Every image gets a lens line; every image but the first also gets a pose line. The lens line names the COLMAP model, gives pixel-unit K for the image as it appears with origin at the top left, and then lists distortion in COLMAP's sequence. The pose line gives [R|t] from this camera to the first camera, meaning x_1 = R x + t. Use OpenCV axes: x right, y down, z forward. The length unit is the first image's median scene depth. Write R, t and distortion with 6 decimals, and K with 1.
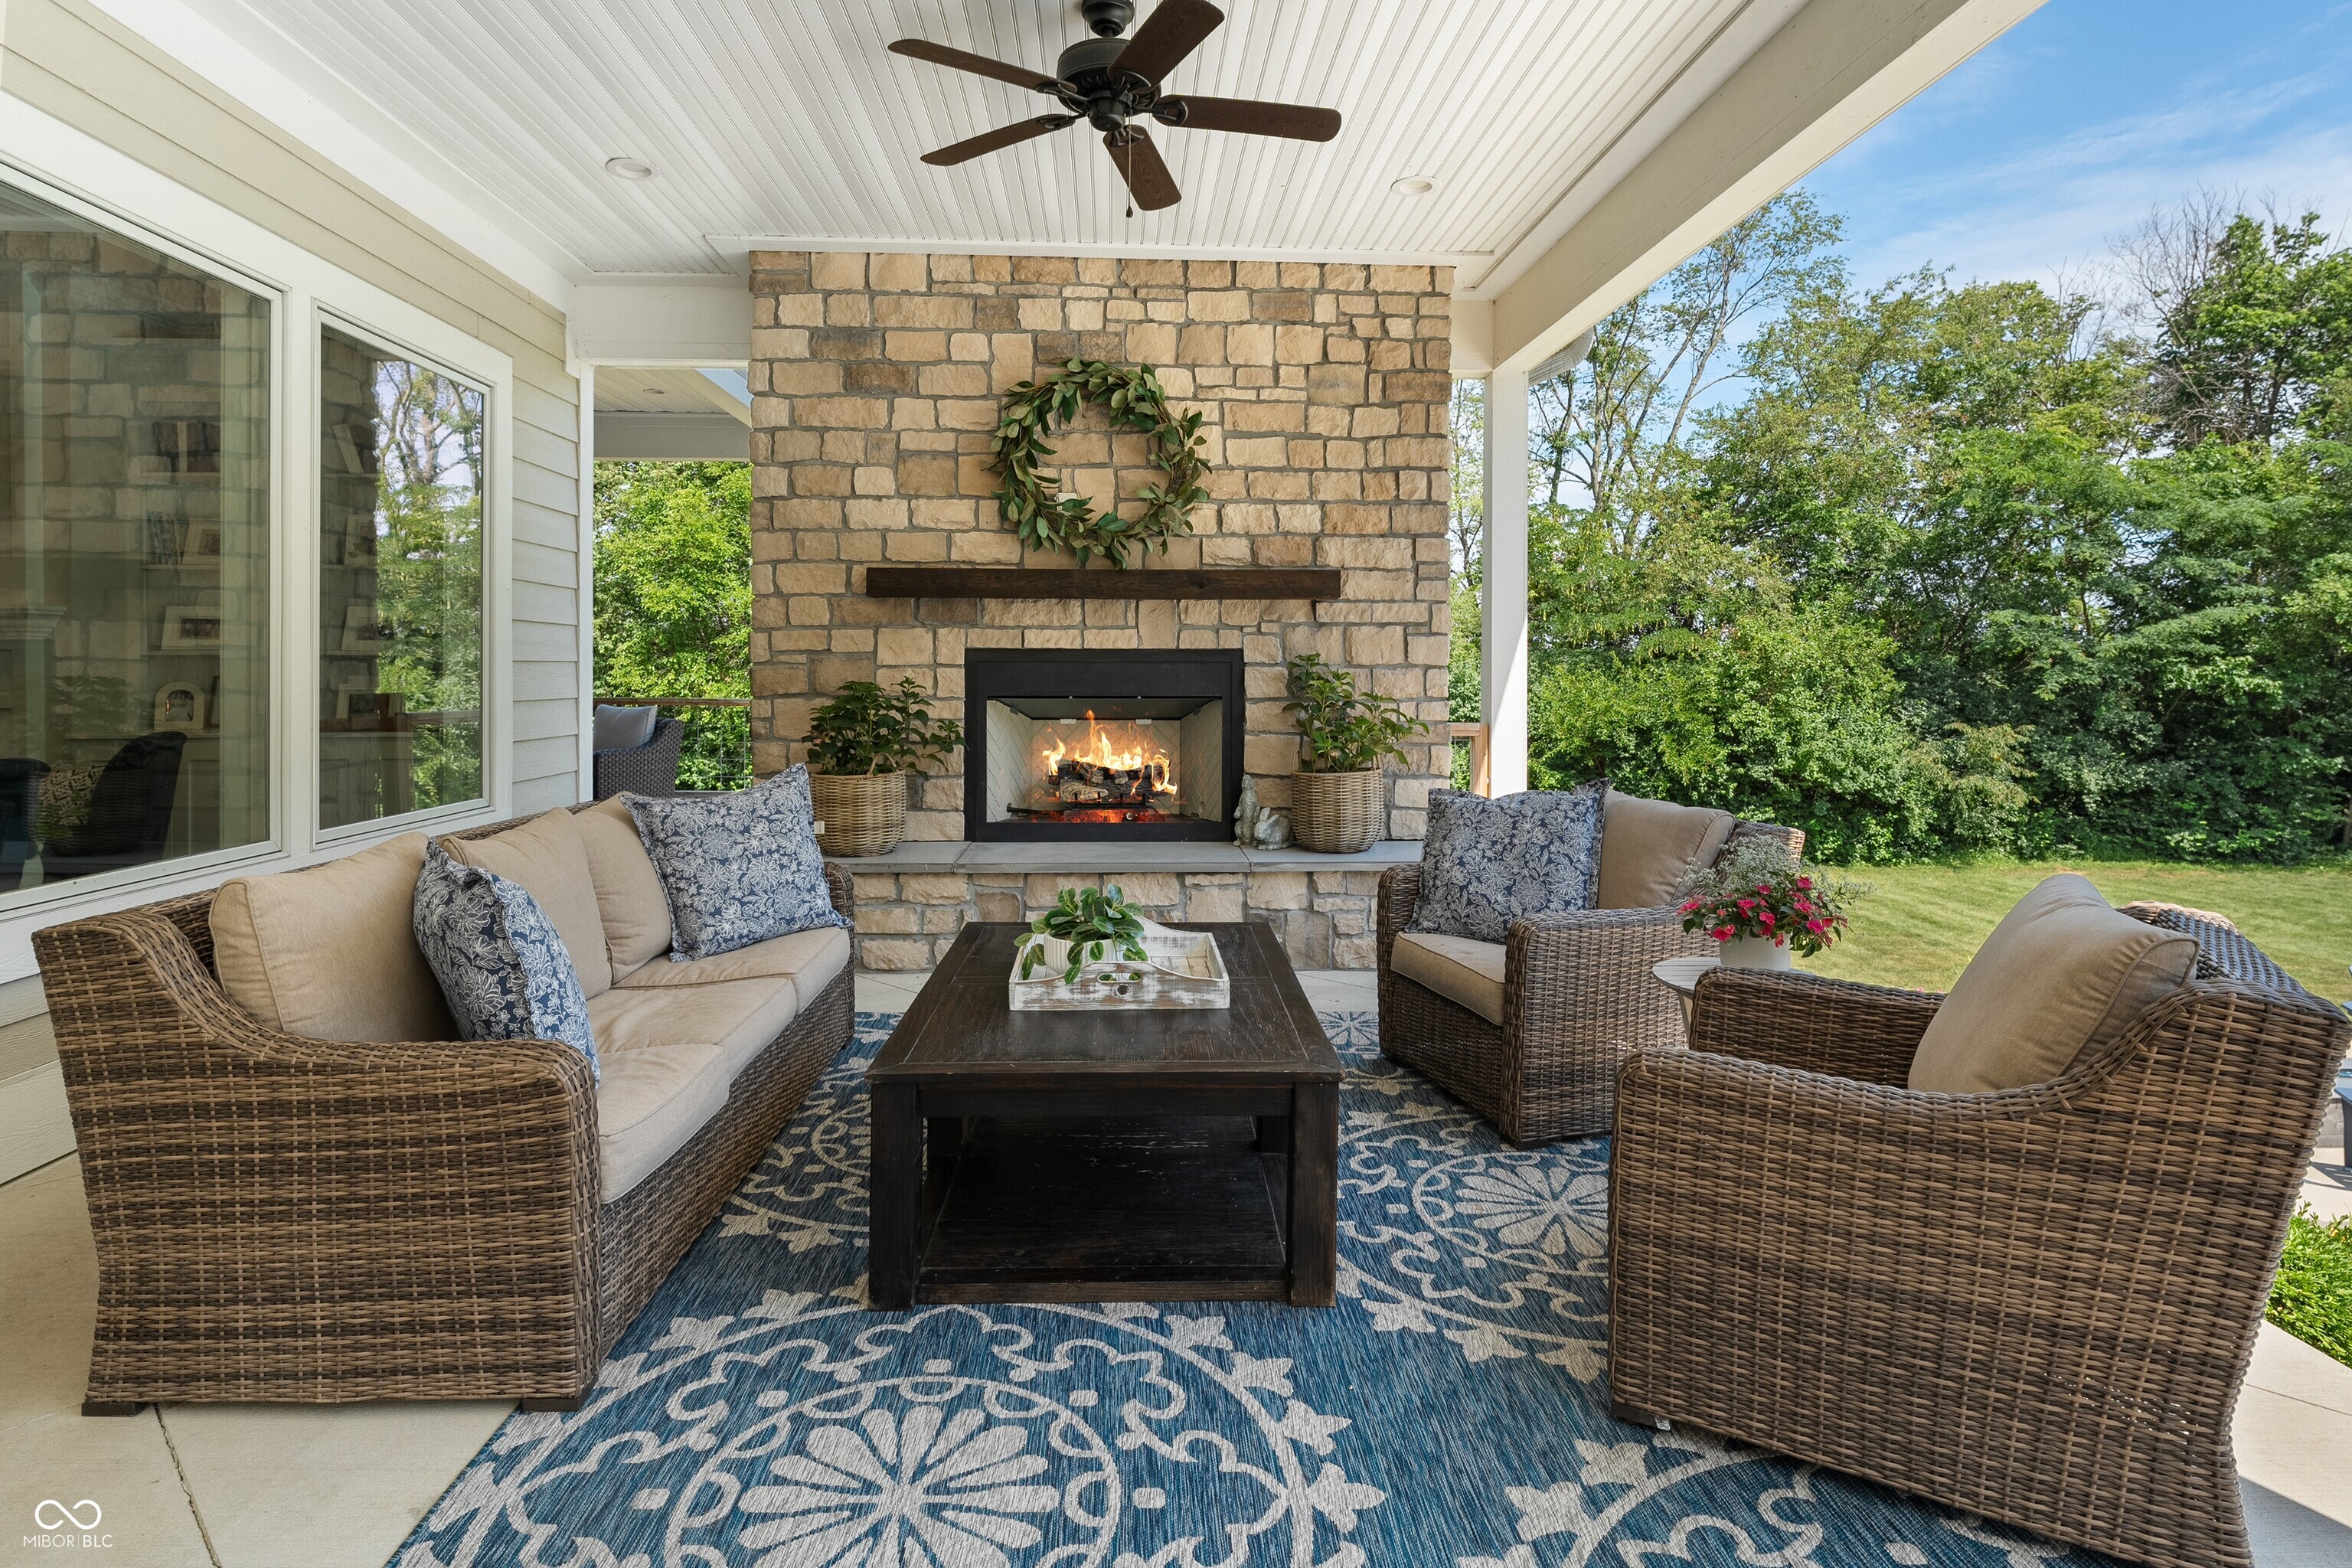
lens RADIAL K [[1227.6, 0, 1176.3], [0, 1227.6, 680.0], [0, 0, 1]] dist [-0.001139, -0.000664]
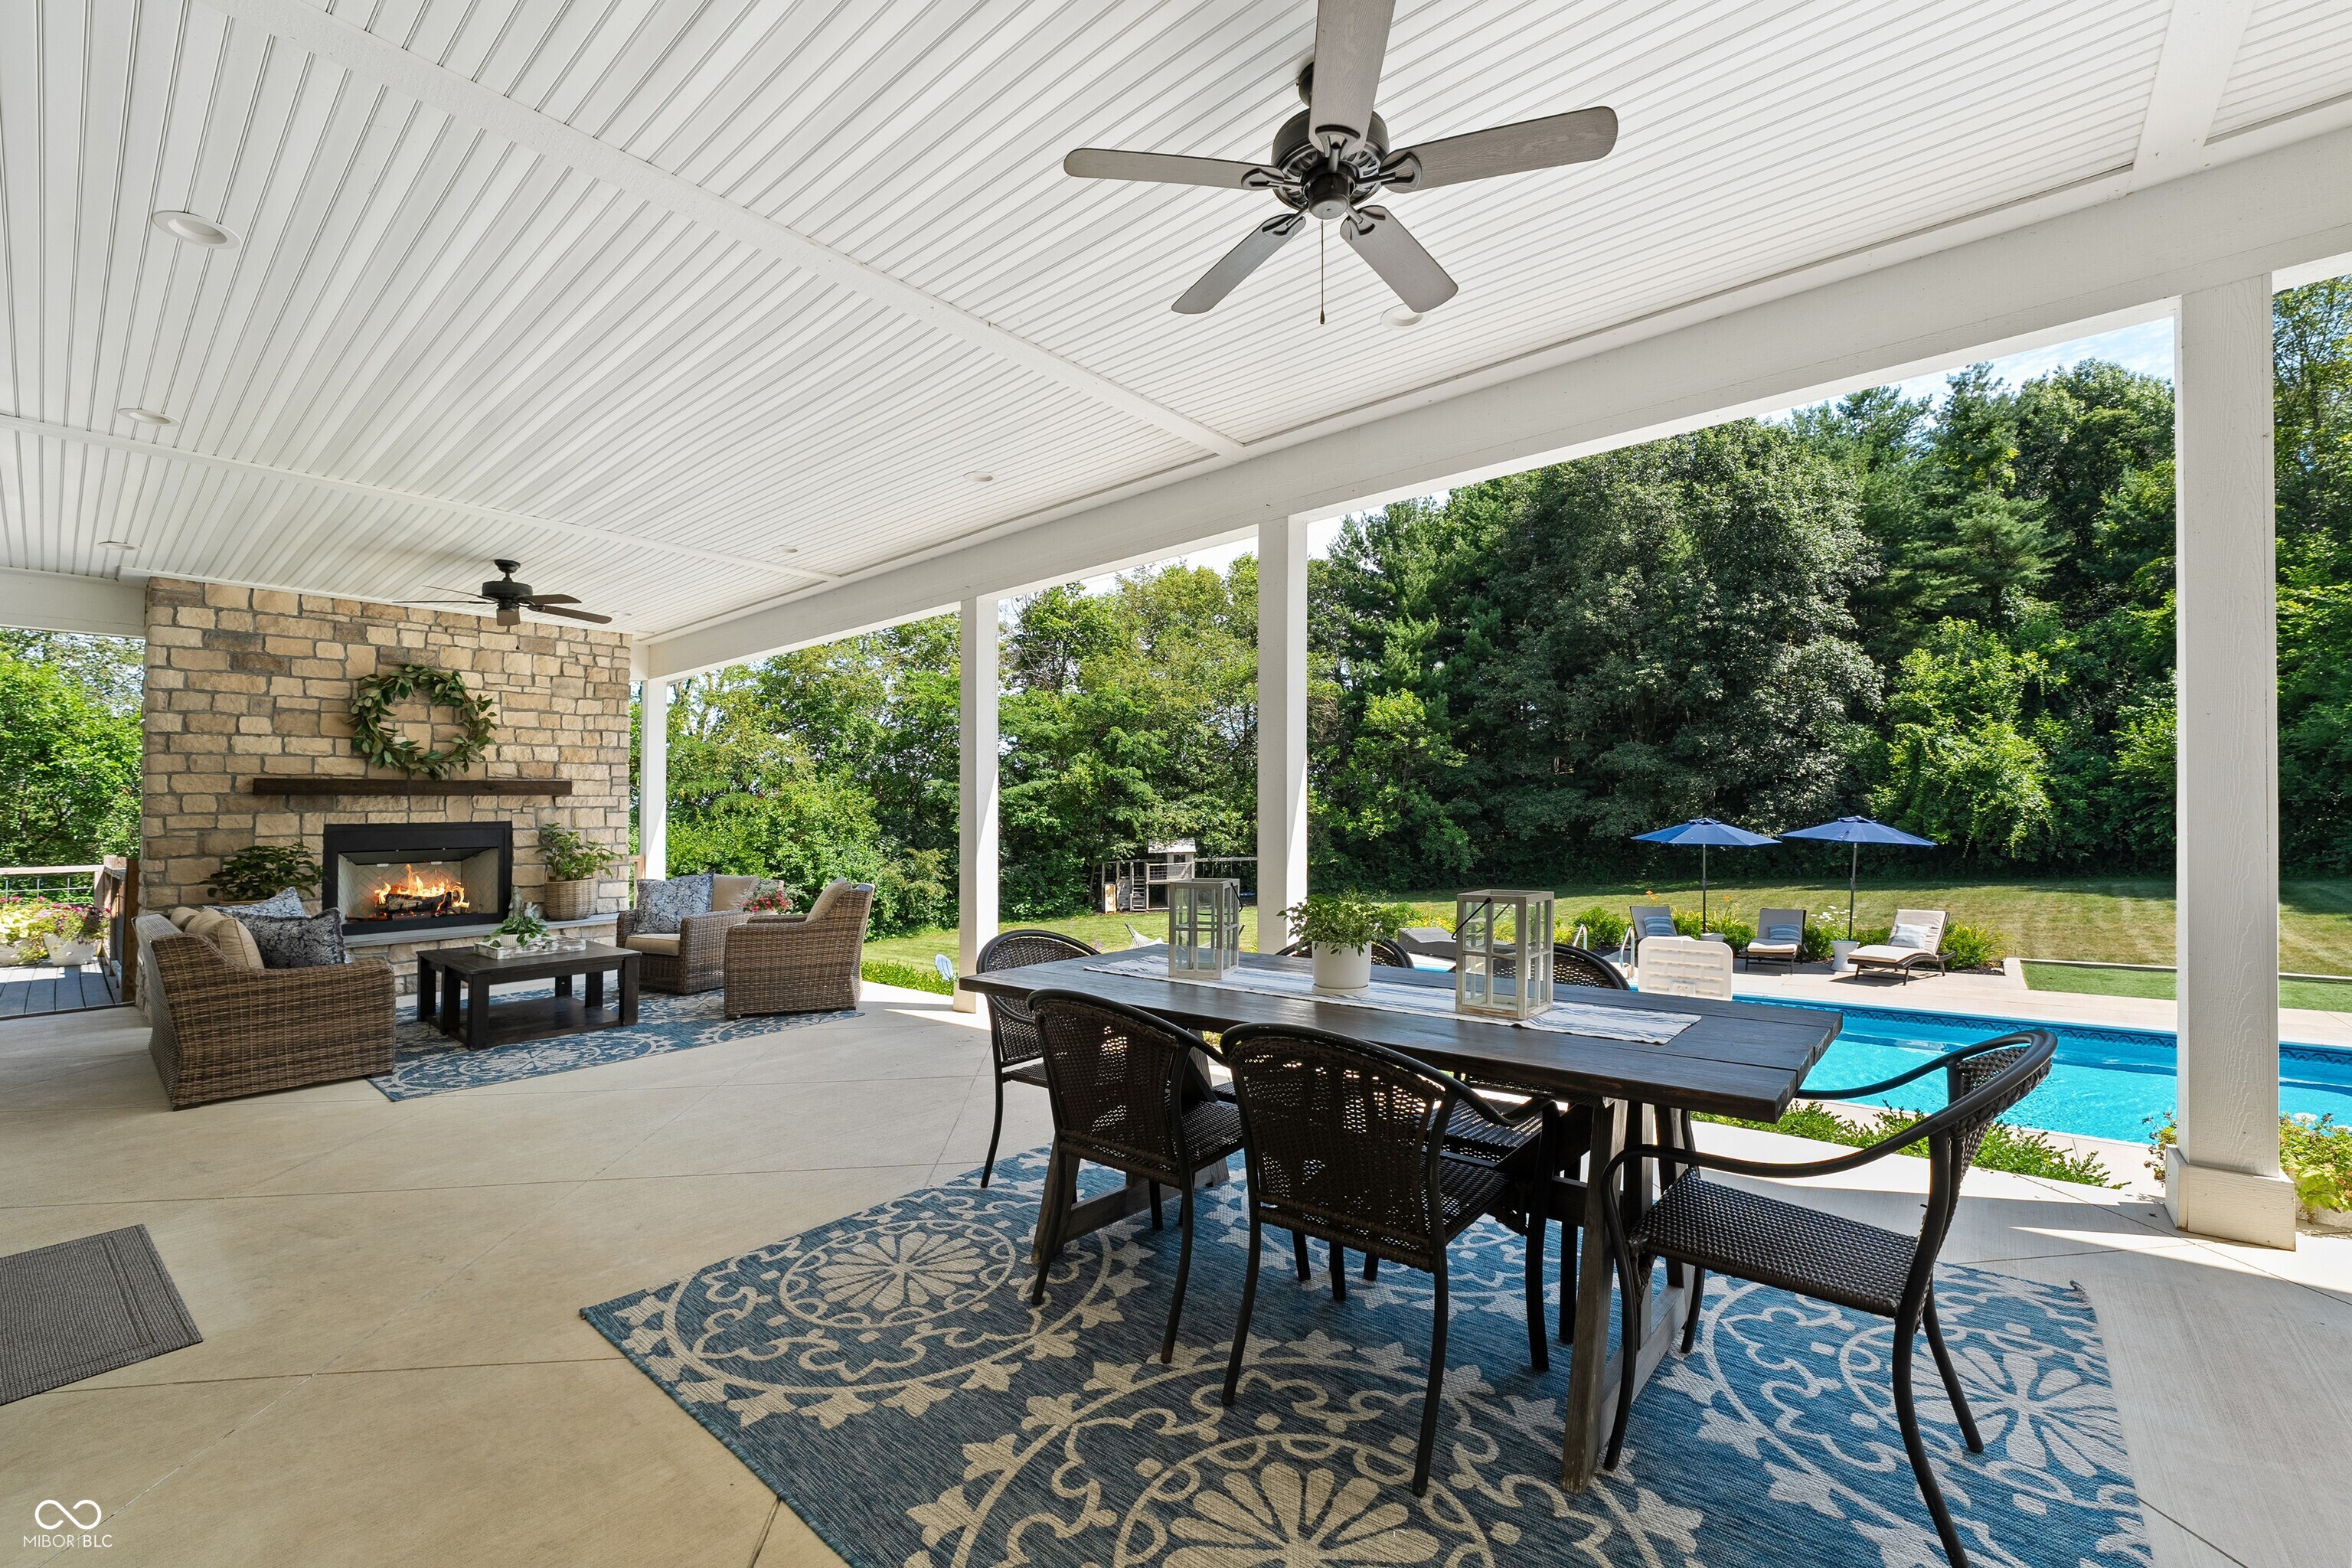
lens RADIAL K [[958.8, 0, 1183.4], [0, 958.8, 747.2], [0, 0, 1]] dist [-0.017521, -0.000114]
pose [[0.679190, 0.031650, 0.733280, -0.323366], [0.029394, 0.997095, -0.070263, -0.005405], [-0.733374, 0.069276, 0.676287, -0.777392]]
